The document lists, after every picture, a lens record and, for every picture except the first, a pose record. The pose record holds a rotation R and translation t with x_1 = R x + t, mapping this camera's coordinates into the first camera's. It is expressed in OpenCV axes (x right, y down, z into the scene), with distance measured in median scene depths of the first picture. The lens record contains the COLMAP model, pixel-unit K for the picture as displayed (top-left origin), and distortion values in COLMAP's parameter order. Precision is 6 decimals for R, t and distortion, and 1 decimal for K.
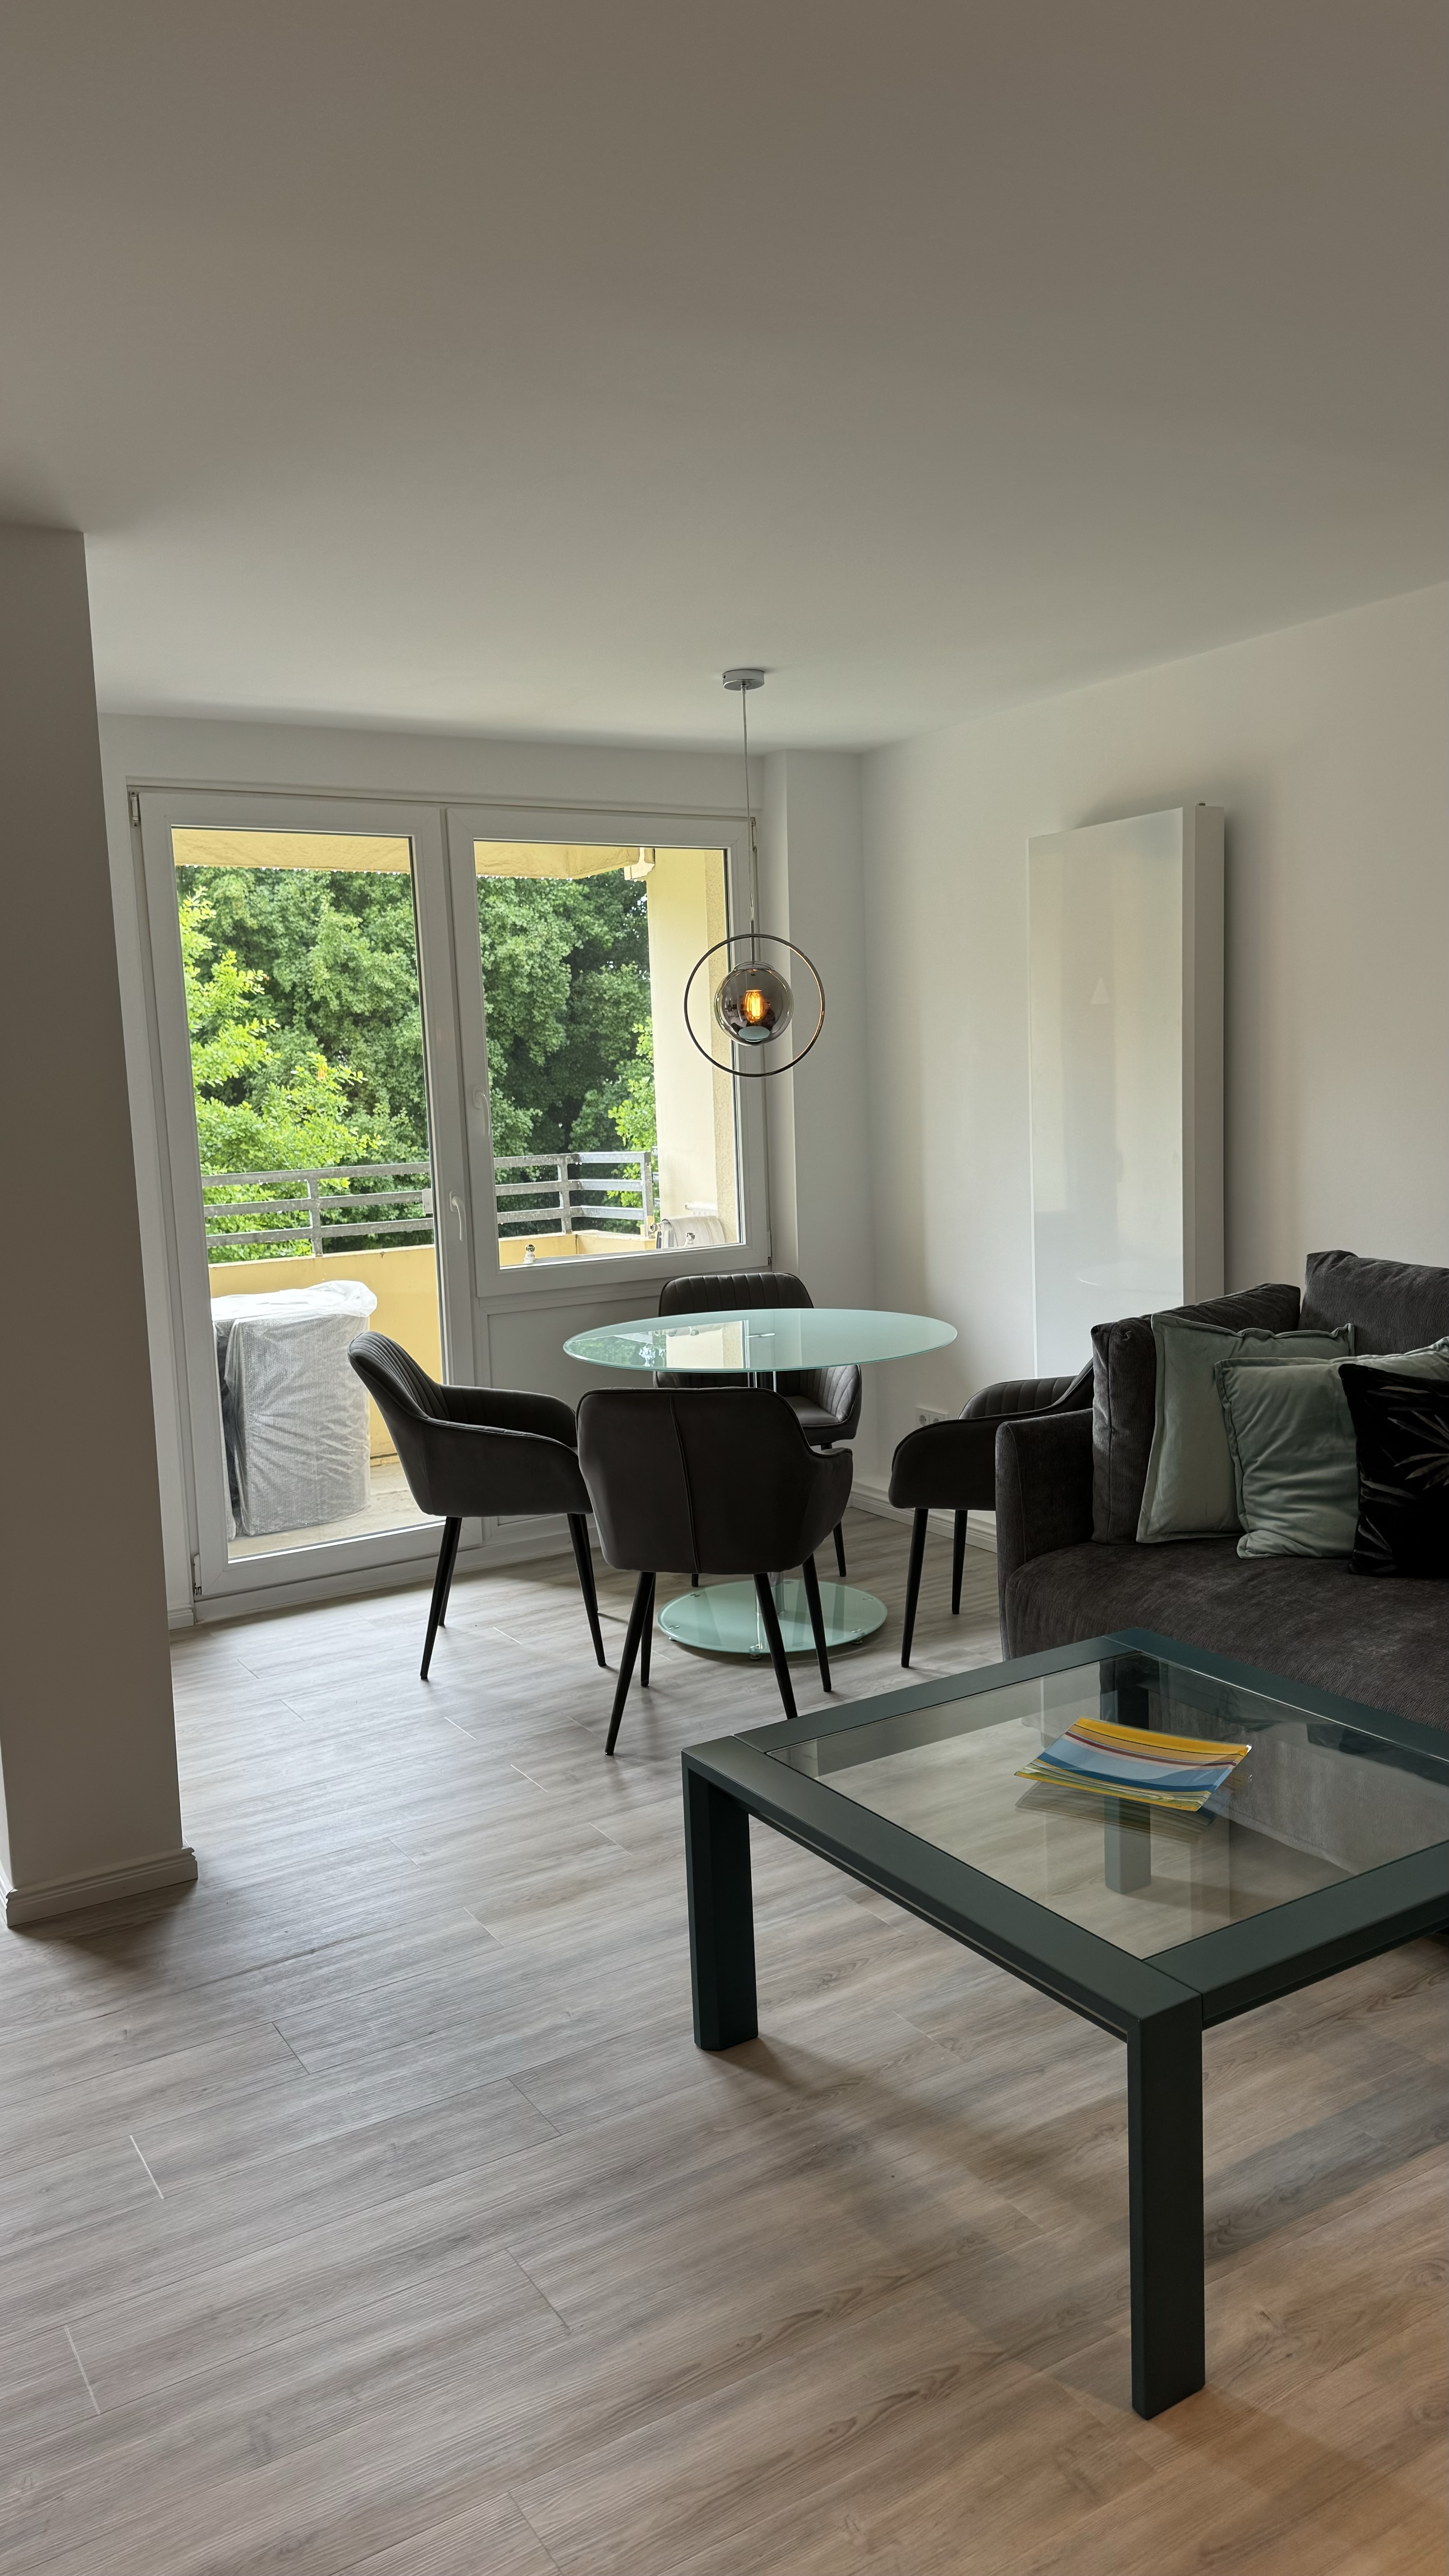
lens RADIAL K [[1794.0, 0, 705.6], [0, 1794.0, 1286.1], [0, 0, 1]] dist [0.147025, -0.239948]
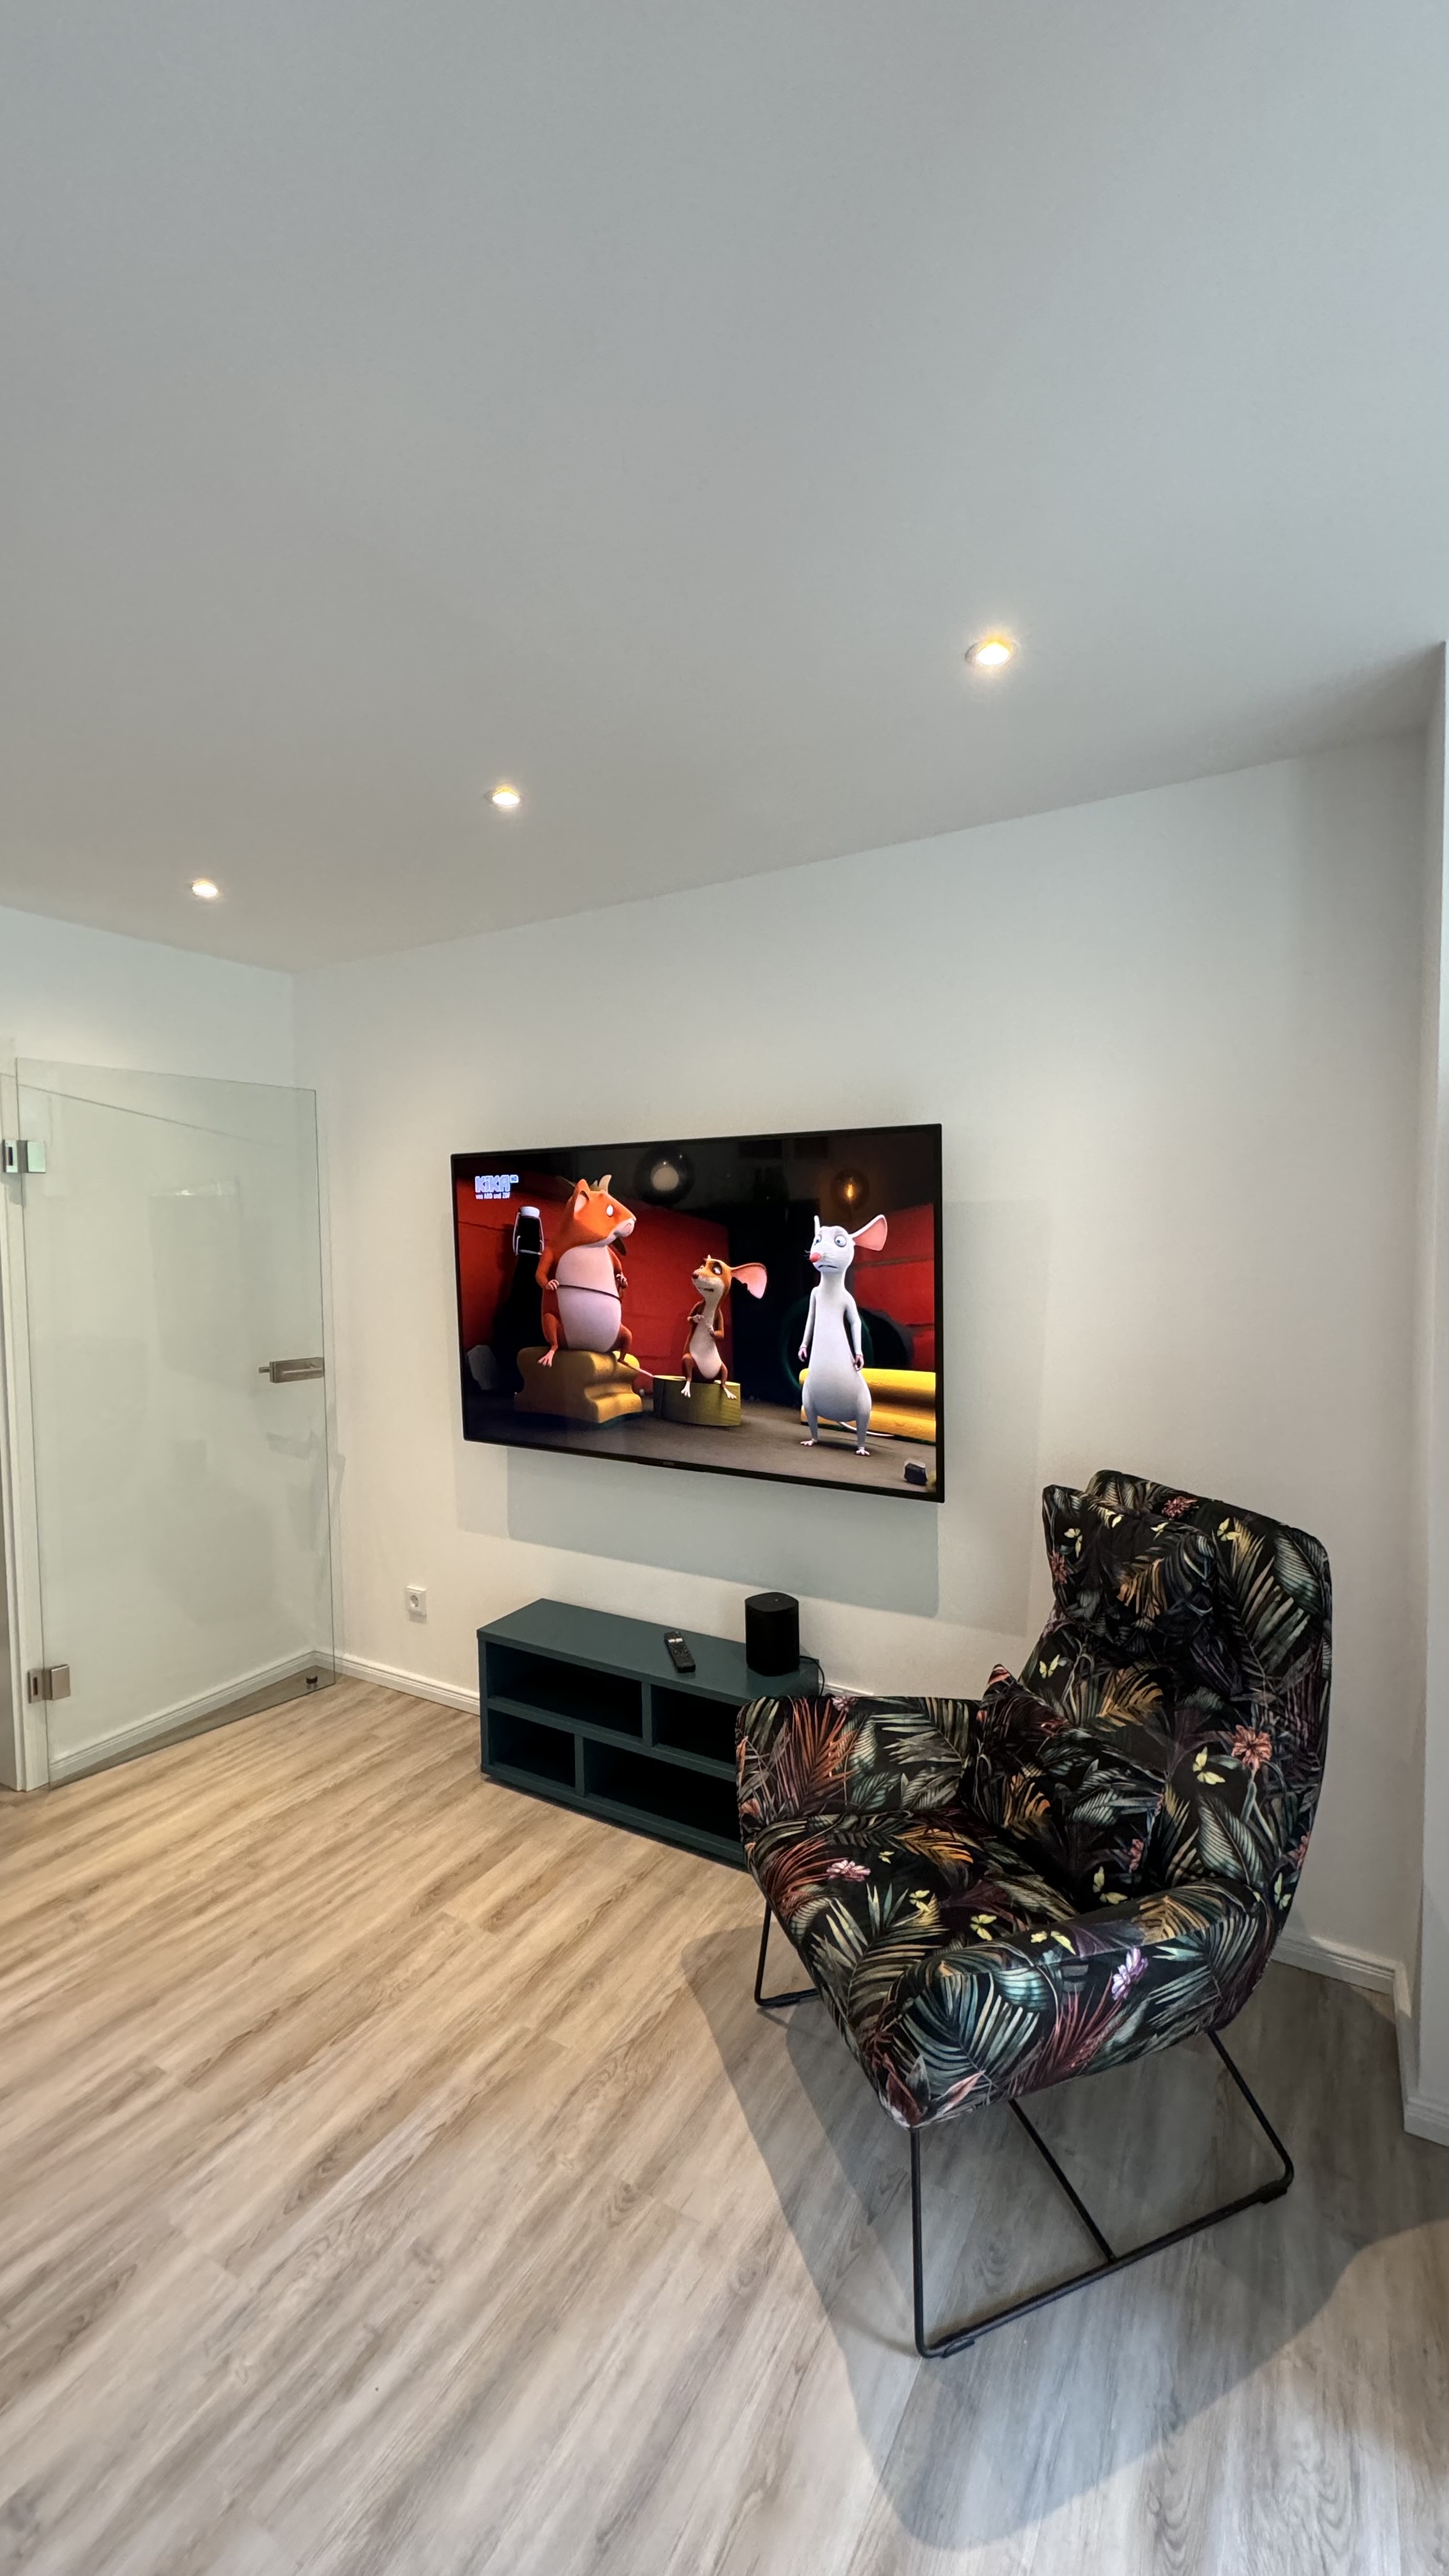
lens RADIAL K [[1024.2, 0, 728.6], [0, 1024.2, 1282.1], [0, 0, 1]] dist [-0.000828, 0.000108]
pose [[-0.874968, 0.074351, -0.478438, -0.175853], [-0.009413, 0.985340, 0.170339, -0.096062], [0.484089, 0.153545, -0.861442, 0.758161]]
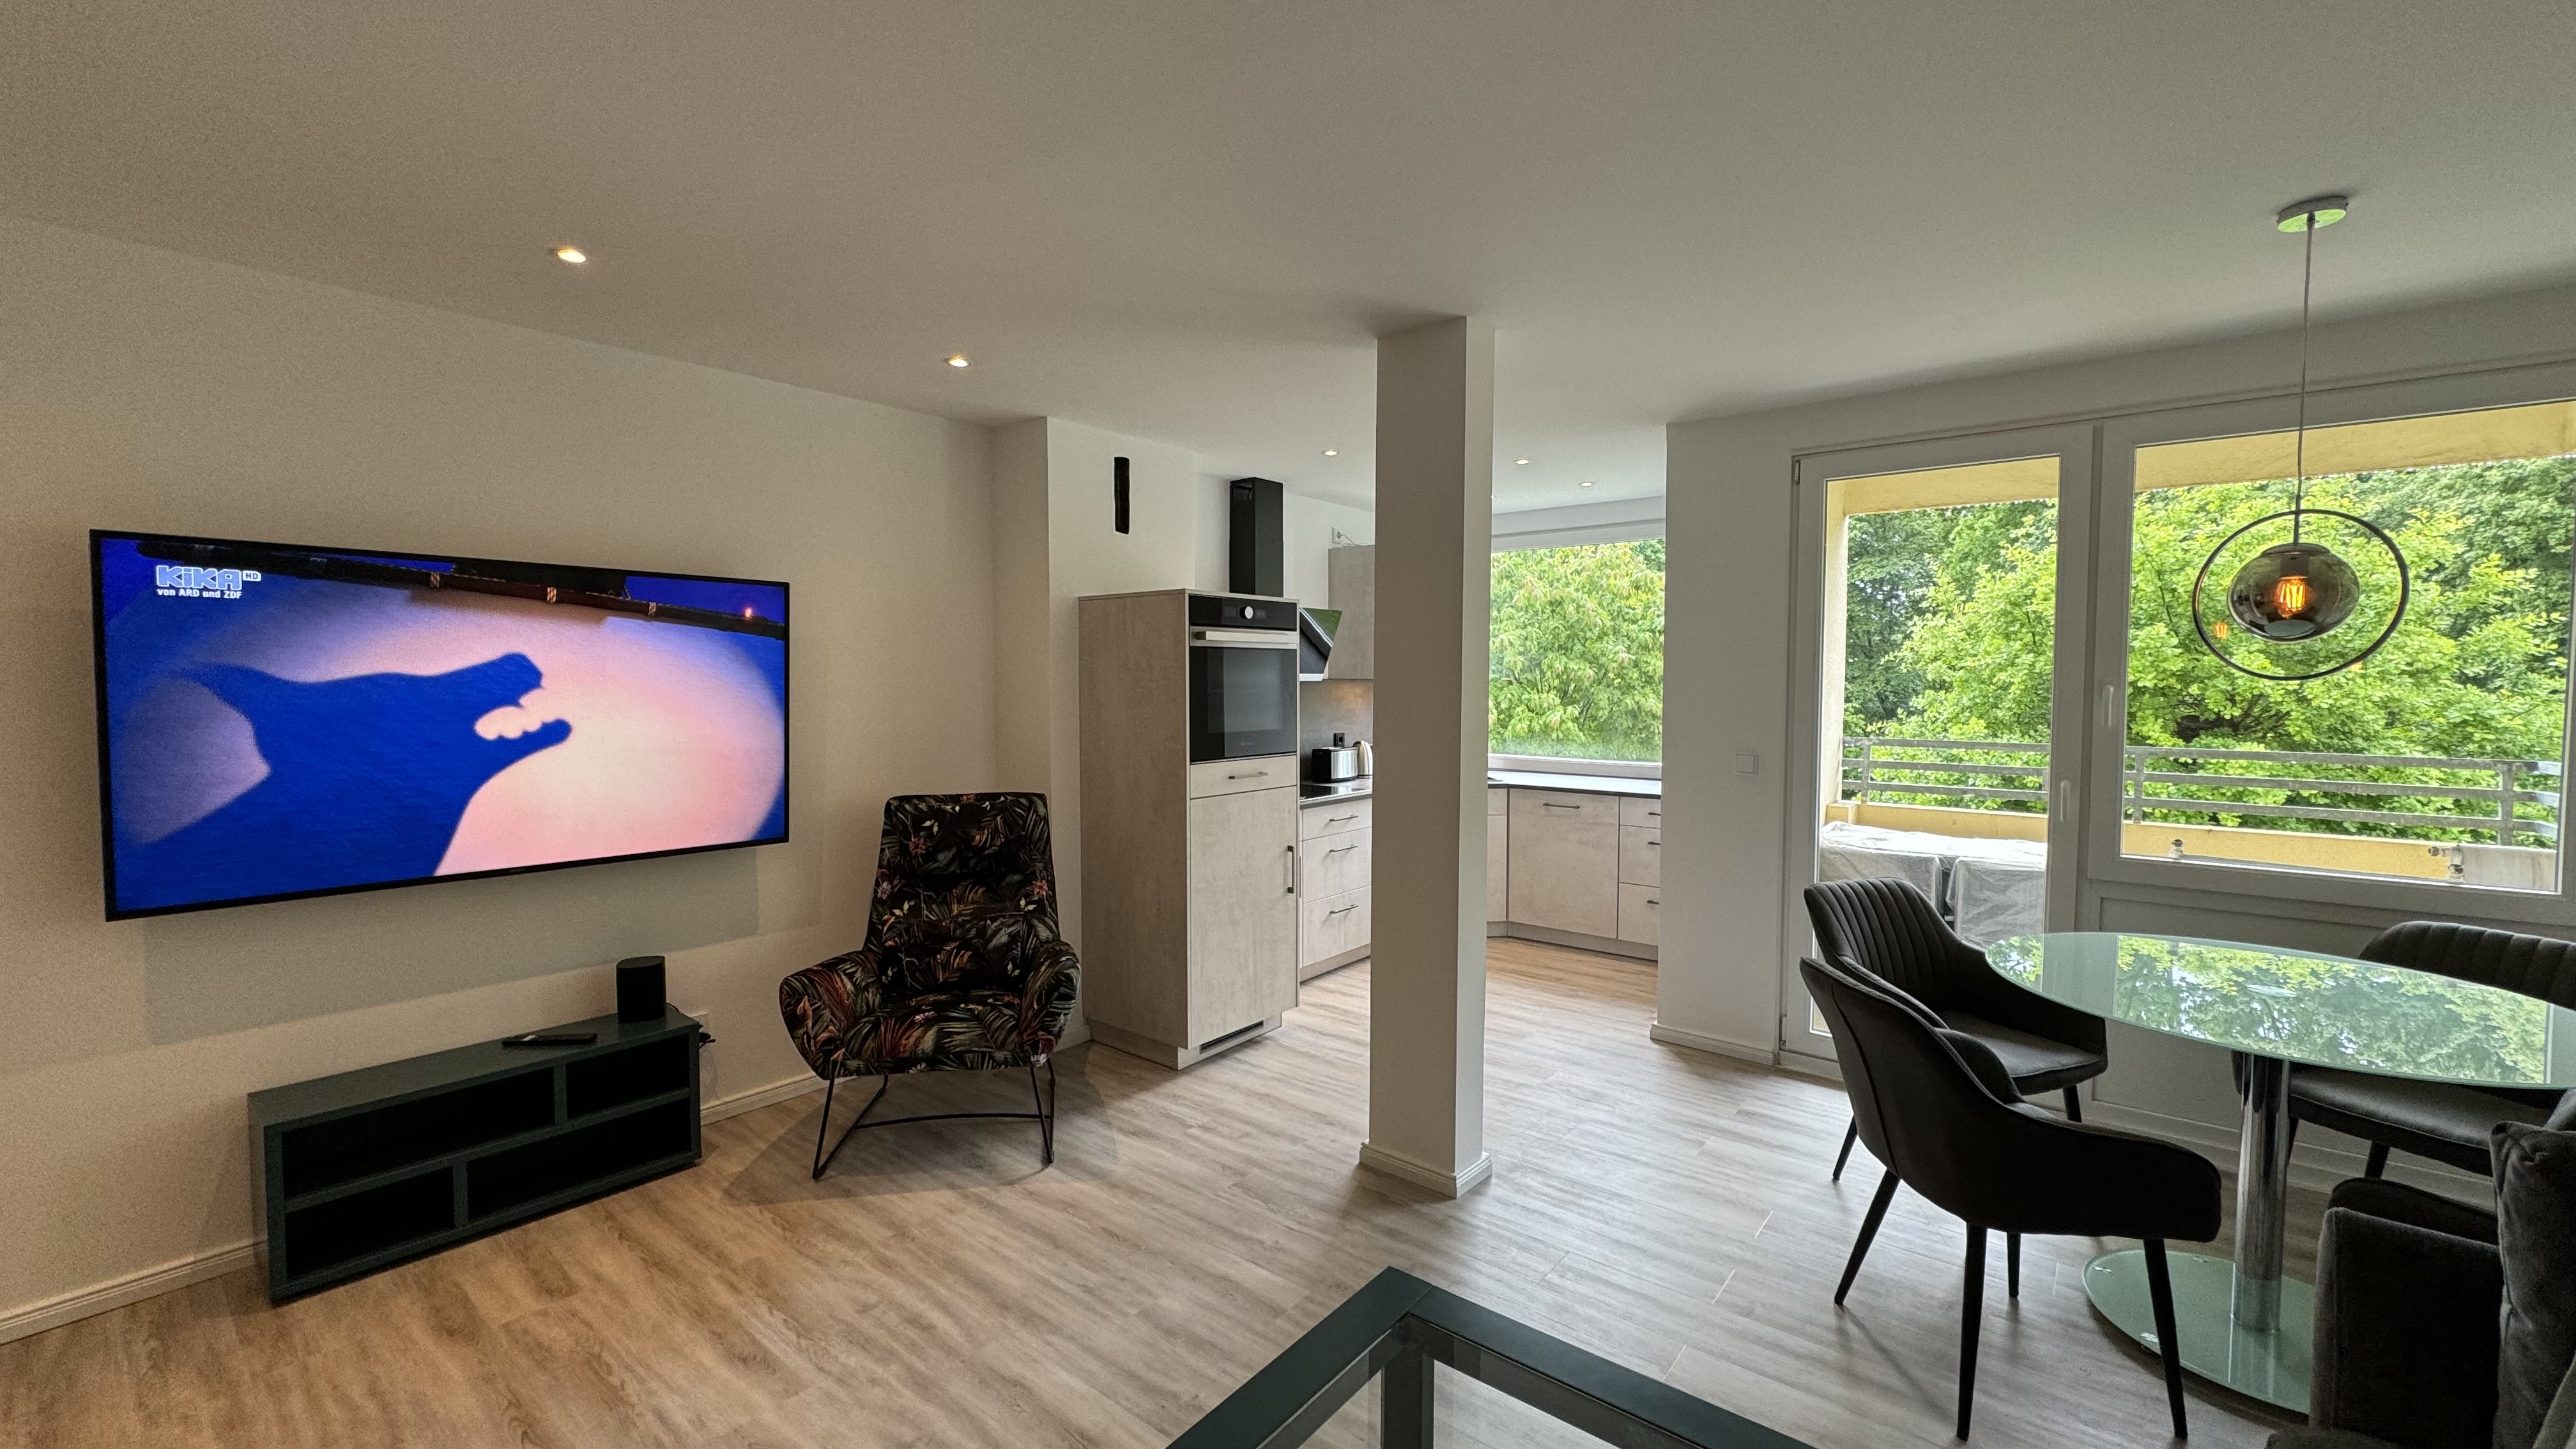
lens RADIAL K [[1024.2, 0, 1284.3], [0, 1024.2, 721.7], [0, 0, 1]] dist [-0.000828, 0.000108]
pose [[0.335945, 0.083969, -0.938131, 0.341112], [-0.127695, 0.990883, 0.042963, -0.063536], [0.933186, 0.105362, 0.343604, 0.434703]]
